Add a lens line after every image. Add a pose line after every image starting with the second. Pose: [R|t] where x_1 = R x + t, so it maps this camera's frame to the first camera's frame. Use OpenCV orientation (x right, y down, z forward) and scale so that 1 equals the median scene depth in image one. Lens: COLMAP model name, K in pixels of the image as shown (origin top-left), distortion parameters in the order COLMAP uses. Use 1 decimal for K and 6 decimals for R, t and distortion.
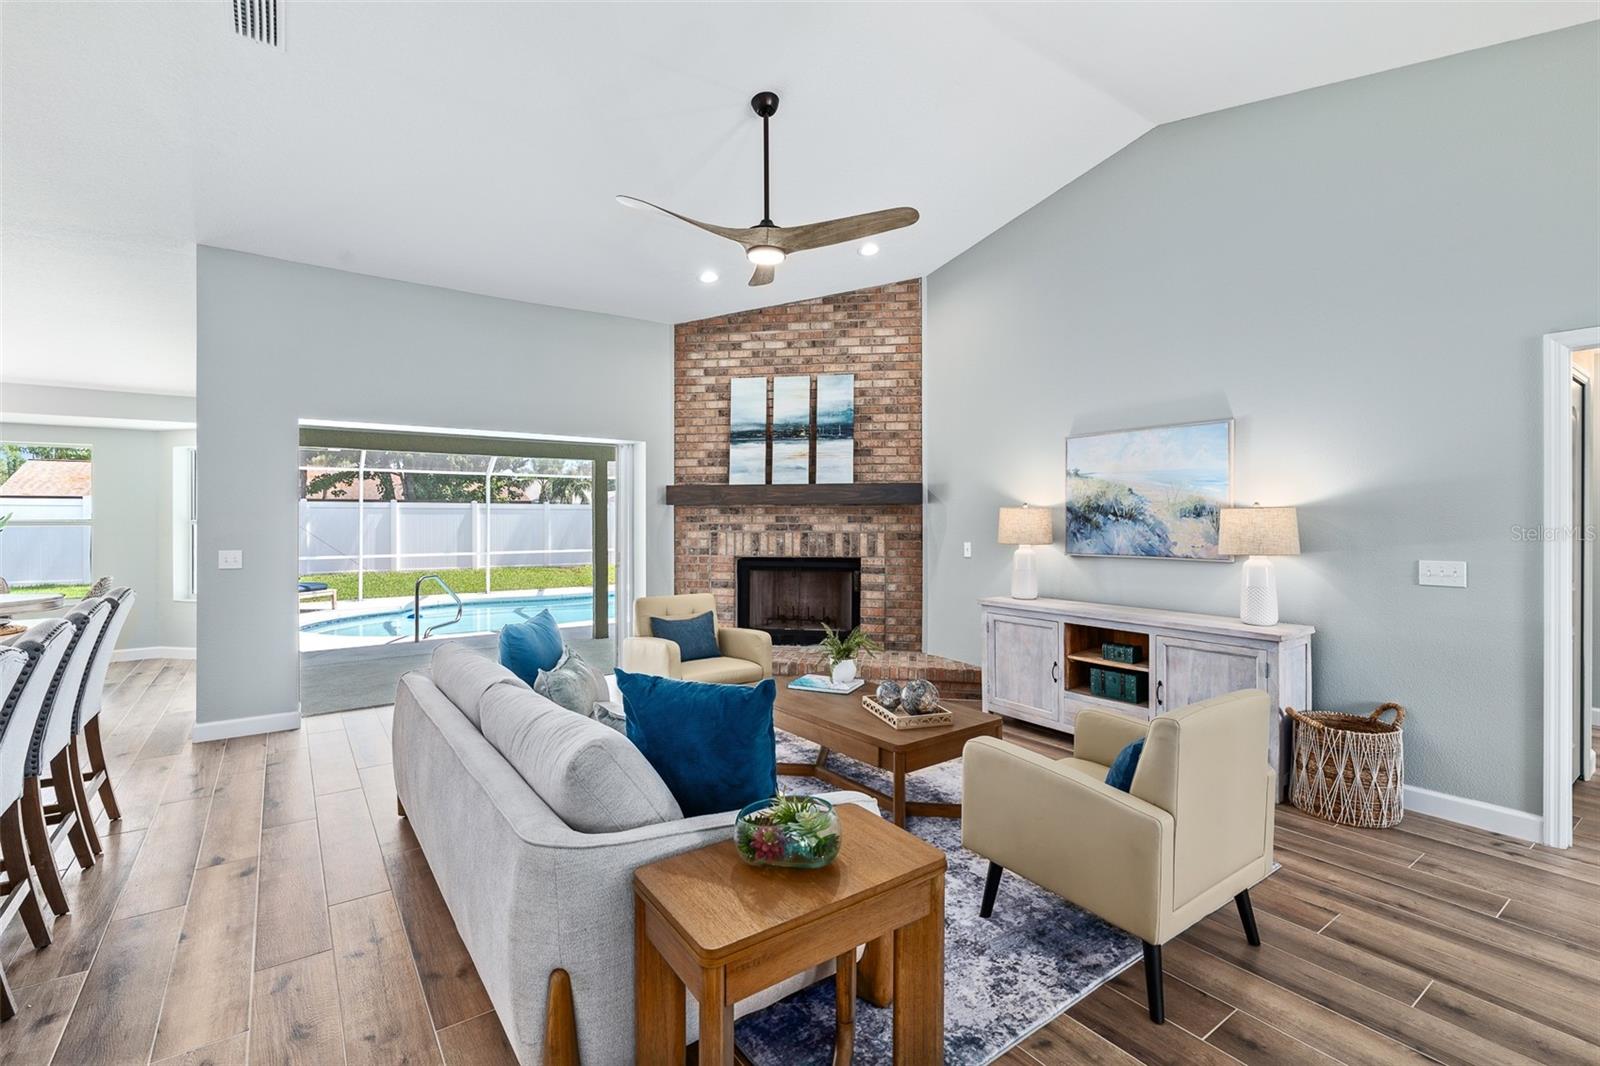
lens RADIAL K [[723.4, 0, 800.0], [0, 723.4, 517.3], [0, 0, 1]] dist [-0.002505, 0.003318]
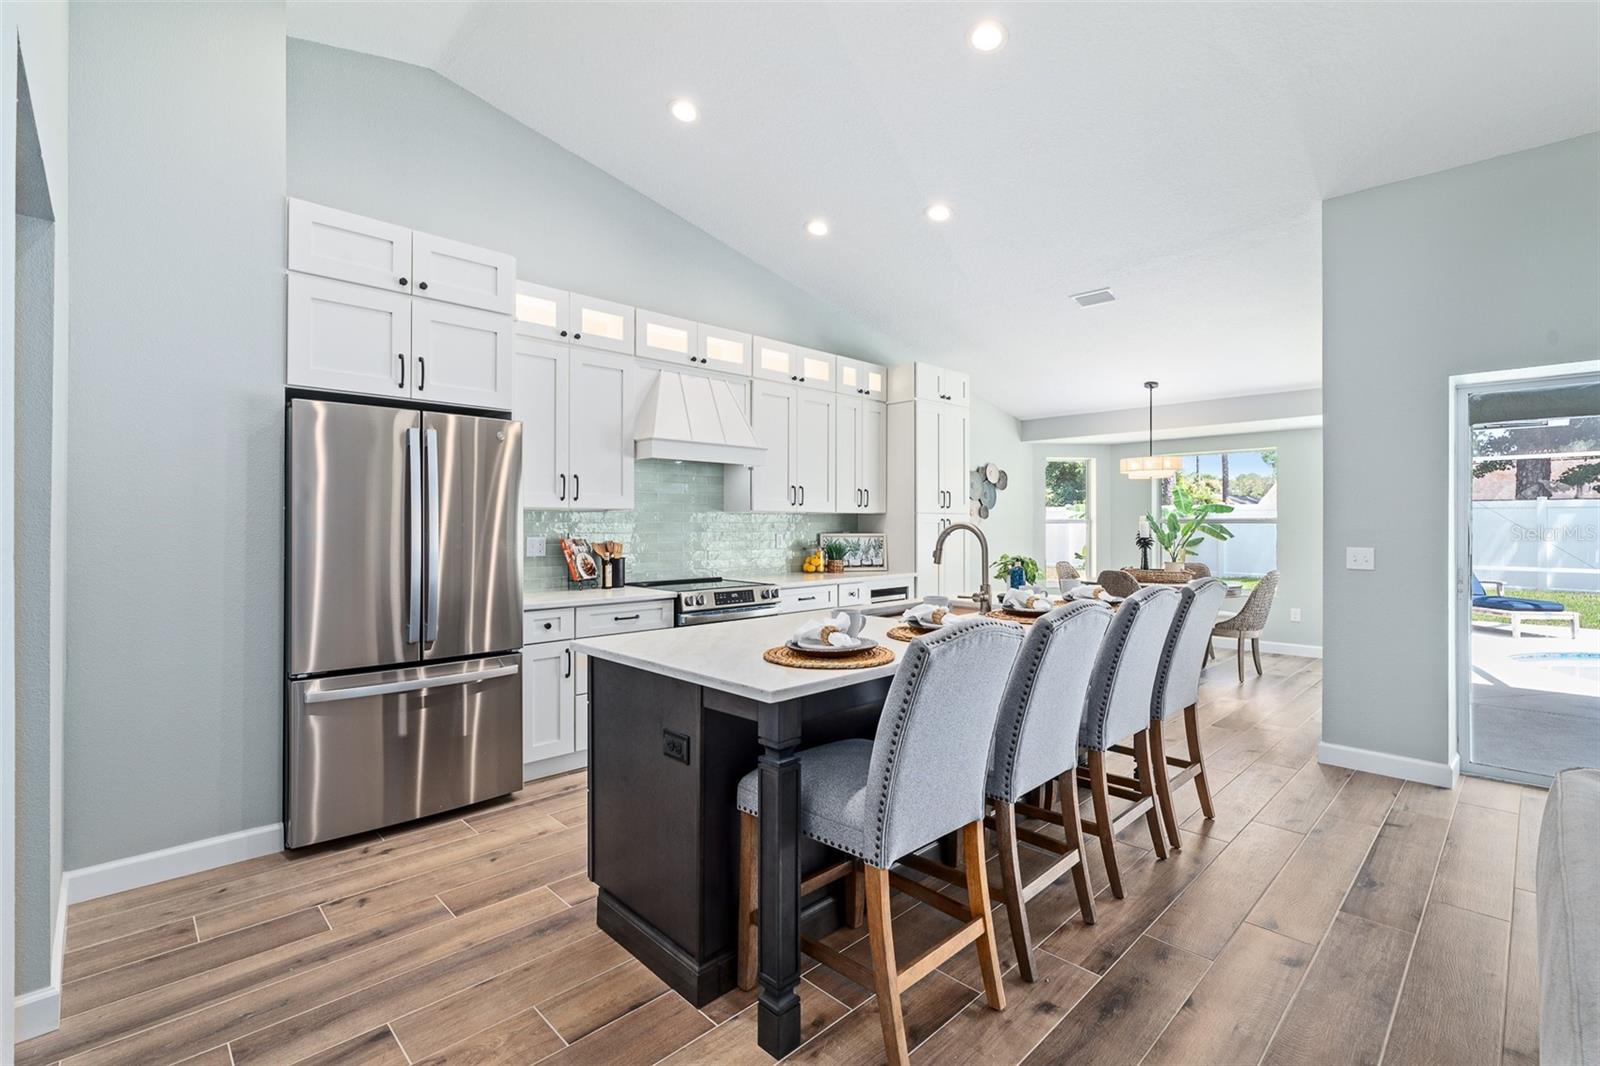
lens RADIAL K [[723.4, 0, 800.7], [0, 723.4, 519.7], [0, 0, 1]] dist [-0.002505, 0.003318]
pose [[0.150085, -0.003322, -0.988667, -0.039002], [-0.000401, 0.999994, -0.003421, 0.011937], [0.988673, 0.000910, 0.150083, 0.170241]]
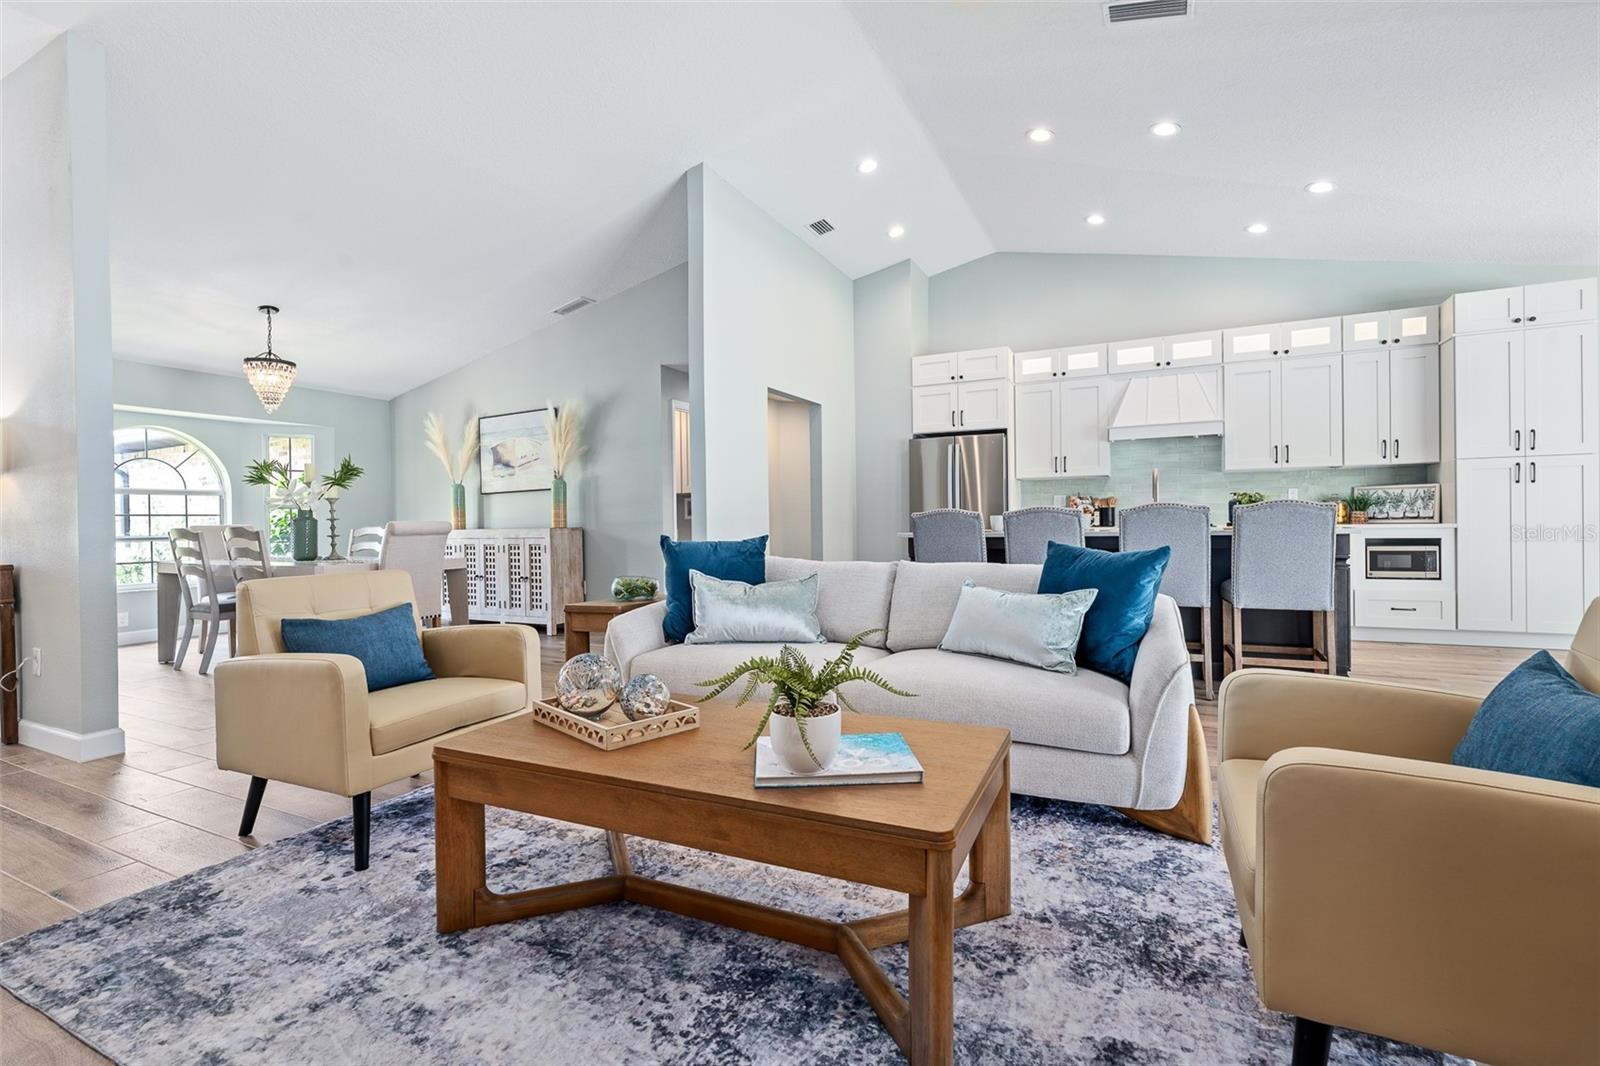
lens RADIAL K [[723.4, 0, 807.0], [0, 723.4, 527.6], [0, 0, 1]] dist [-0.002505, 0.003318]
pose [[-0.880617, 0.019807, -0.473415, 0.157337], [0.017532, 0.999804, 0.009218, 0.061642], [0.473505, -0.000183, -0.880791, 0.874611]]
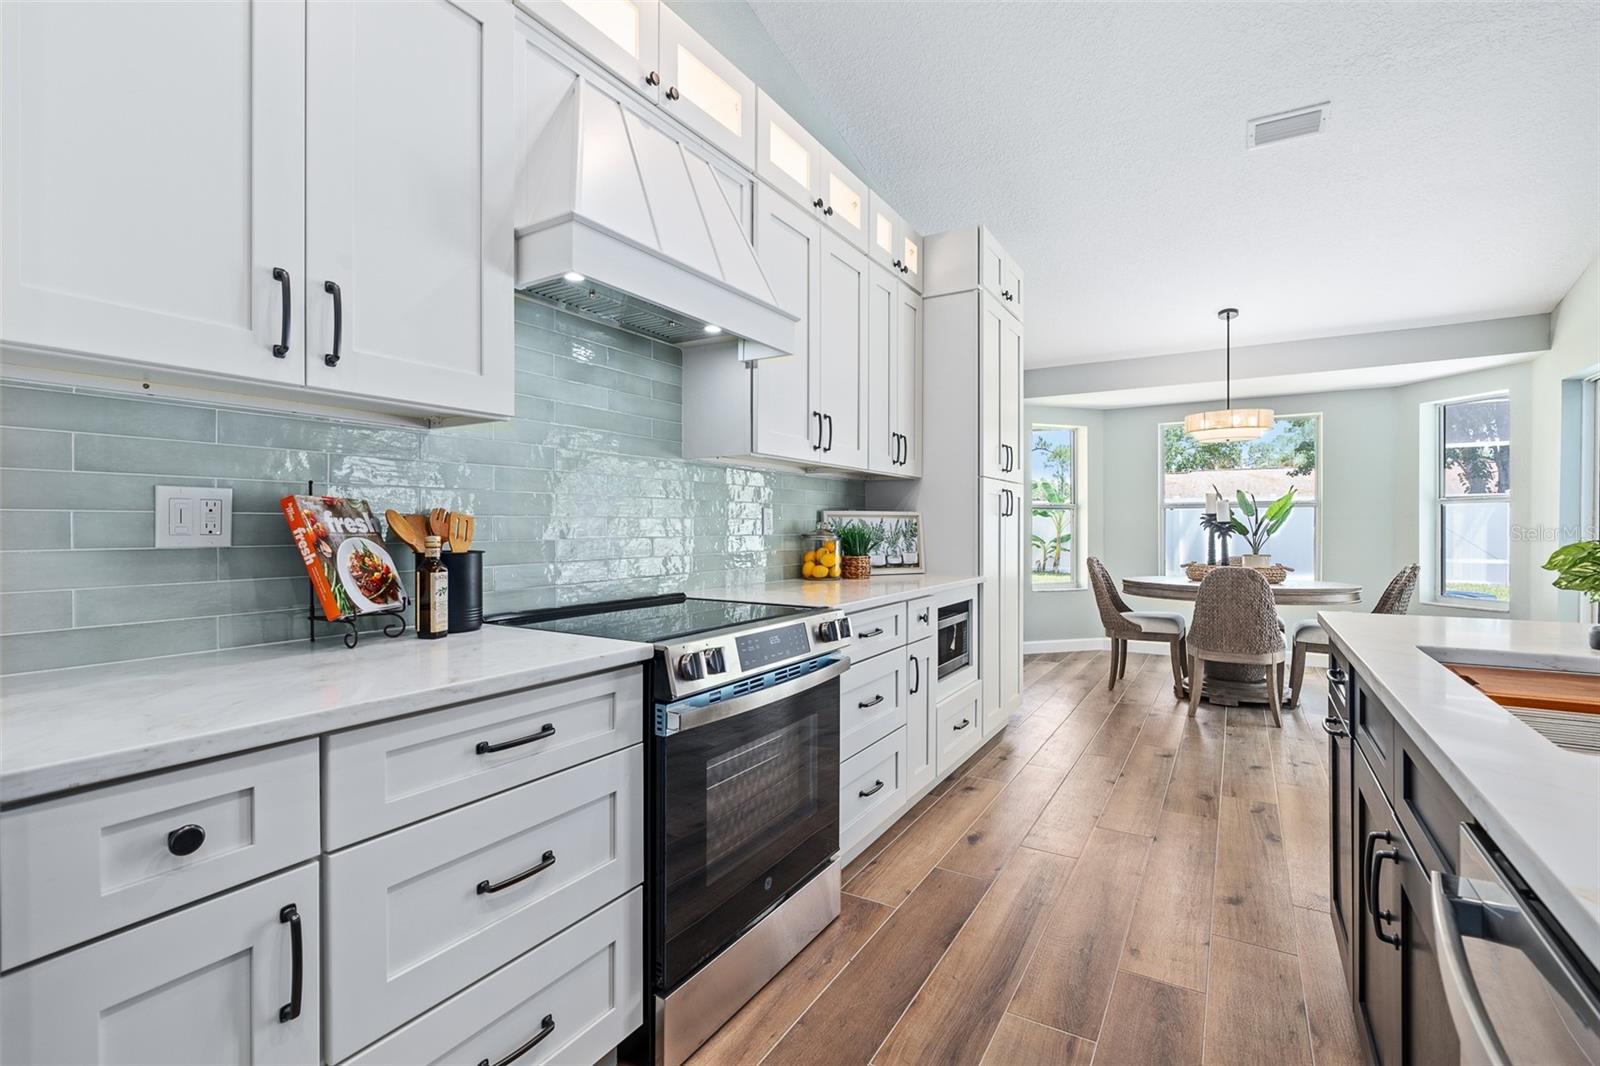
lens RADIAL K [[723.4, 0, 801.4], [0, 723.4, 526.9], [0, 0, 1]] dist [-0.002505, 0.003318]
pose [[0.394413, 0.002890, -0.918929, -0.493997], [-0.000004, 0.999995, 0.003144, 0.038278], [0.918933, -0.001237, 0.394411, 0.106157]]
